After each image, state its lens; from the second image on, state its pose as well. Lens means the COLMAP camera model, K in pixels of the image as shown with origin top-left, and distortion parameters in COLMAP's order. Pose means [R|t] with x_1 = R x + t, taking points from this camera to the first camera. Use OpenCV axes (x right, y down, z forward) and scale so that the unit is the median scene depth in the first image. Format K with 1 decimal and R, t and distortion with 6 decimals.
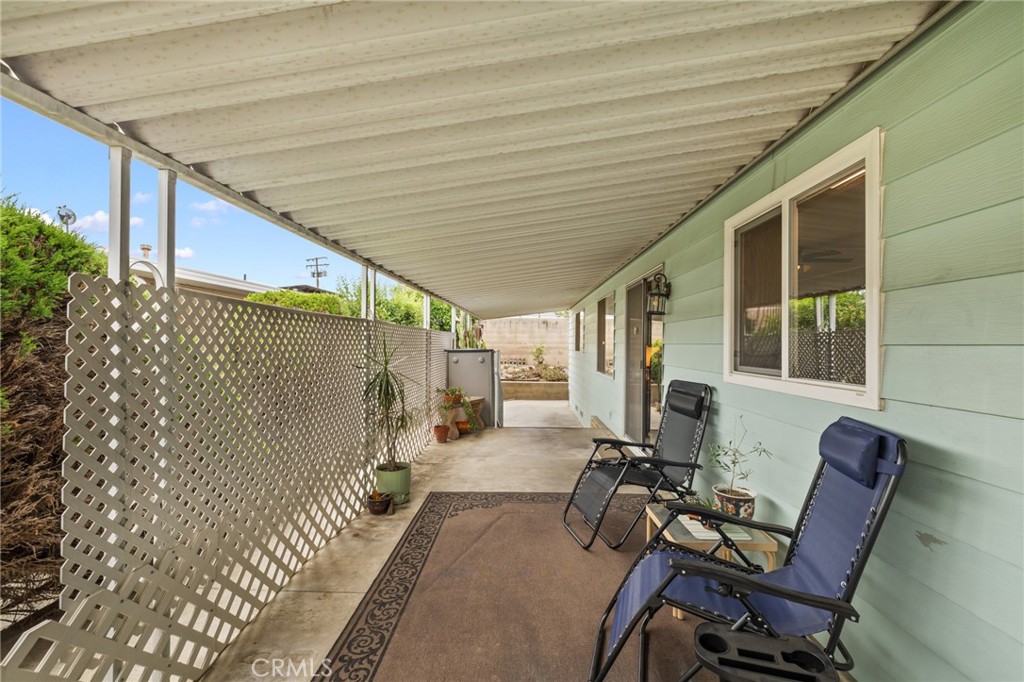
lens RADIAL K [[433.2, 0, 508.3], [0, 433.2, 341.4], [0, 0, 1]] dist [0.002669, -0.000398]
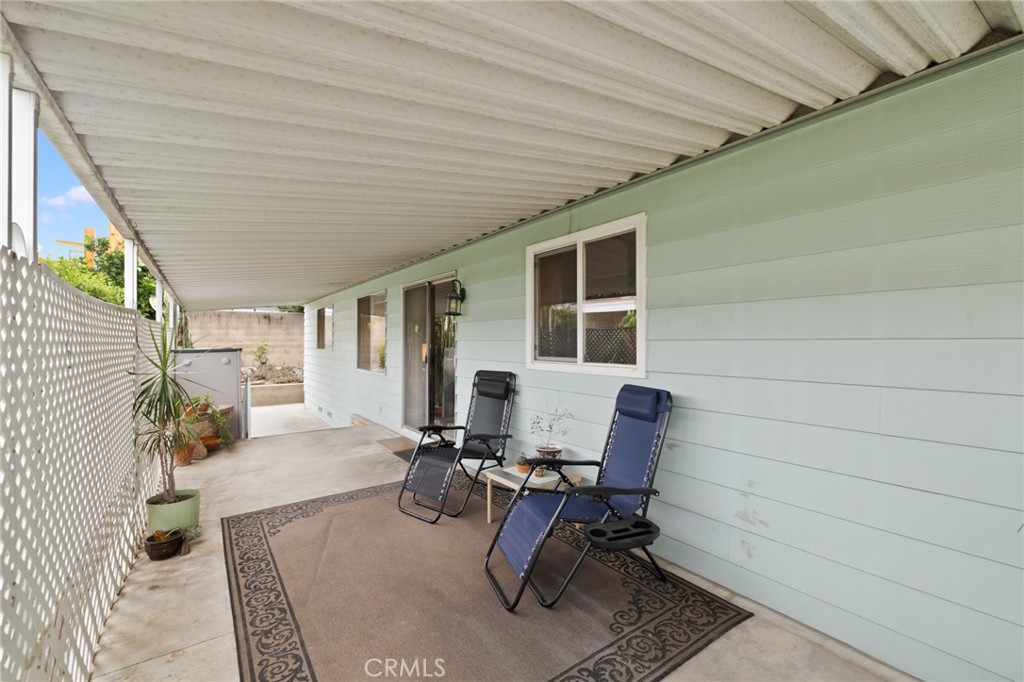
lens RADIAL K [[433.2, 0, 515.1], [0, 433.2, 342.8], [0, 0, 1]] dist [0.002669, -0.000398]
pose [[0.787225, -0.008538, 0.616607, -0.317091], [0.002755, 0.999943, 0.010329, -0.000165], [-0.616660, -0.006432, 0.787203, -0.013358]]
